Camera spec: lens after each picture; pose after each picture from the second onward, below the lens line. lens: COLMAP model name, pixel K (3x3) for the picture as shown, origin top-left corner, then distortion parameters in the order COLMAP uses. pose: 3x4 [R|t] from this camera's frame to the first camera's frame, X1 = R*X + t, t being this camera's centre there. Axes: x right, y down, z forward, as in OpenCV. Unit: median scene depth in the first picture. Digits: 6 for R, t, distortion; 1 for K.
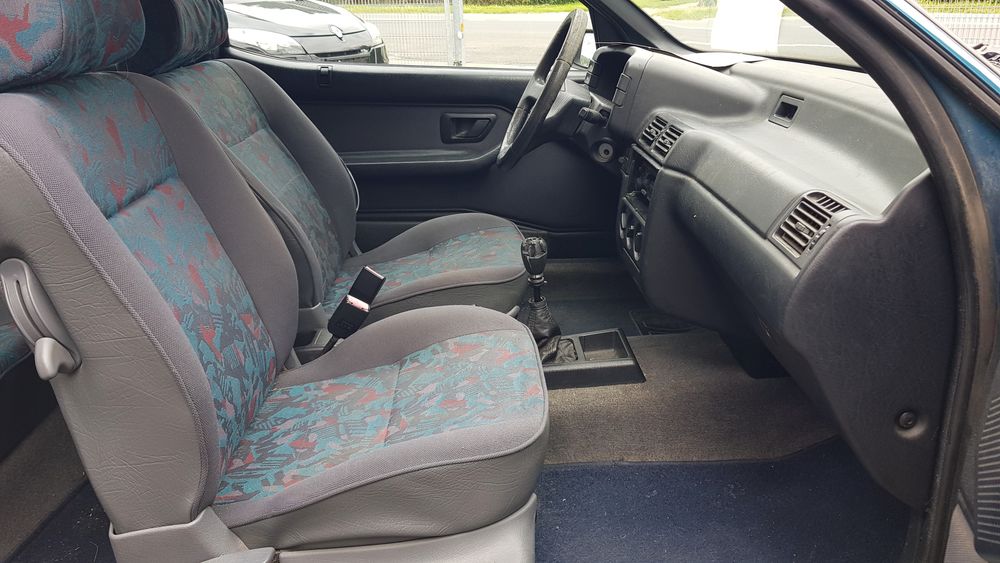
lens RADIAL K [[773.2, 0, 512.2], [0, 773.2, 277.1], [0, 0, 1]] dist [0.071661, -0.108900]
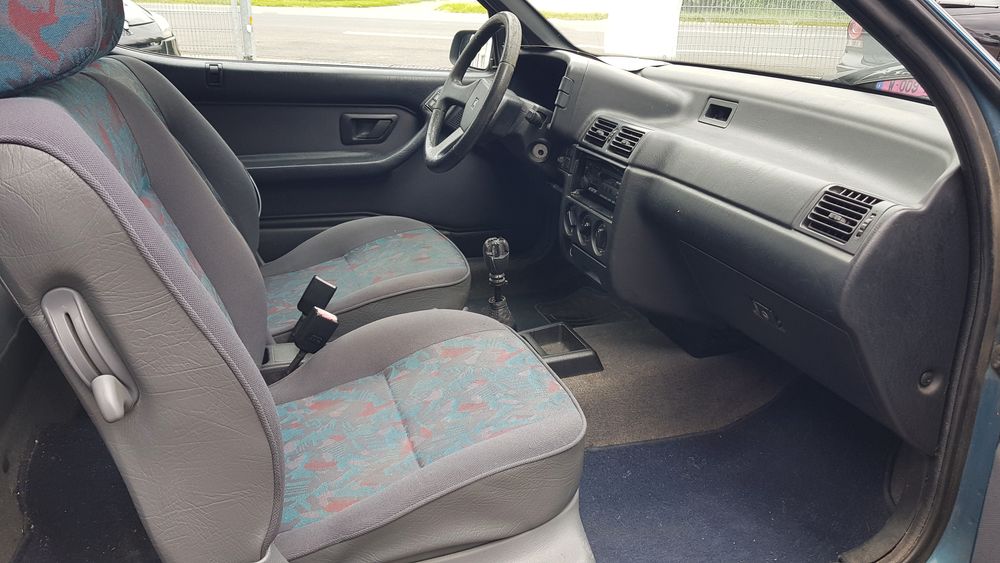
lens RADIAL K [[773.2, 0, 512.2], [0, 773.2, 277.1], [0, 0, 1]] dist [0.071661, -0.108900]
pose [[0.964734, -0.057740, 0.256815, -0.215622], [0.057034, 0.998320, 0.010200, -0.009013], [-0.256972, 0.004807, 0.966407, 0.015890]]
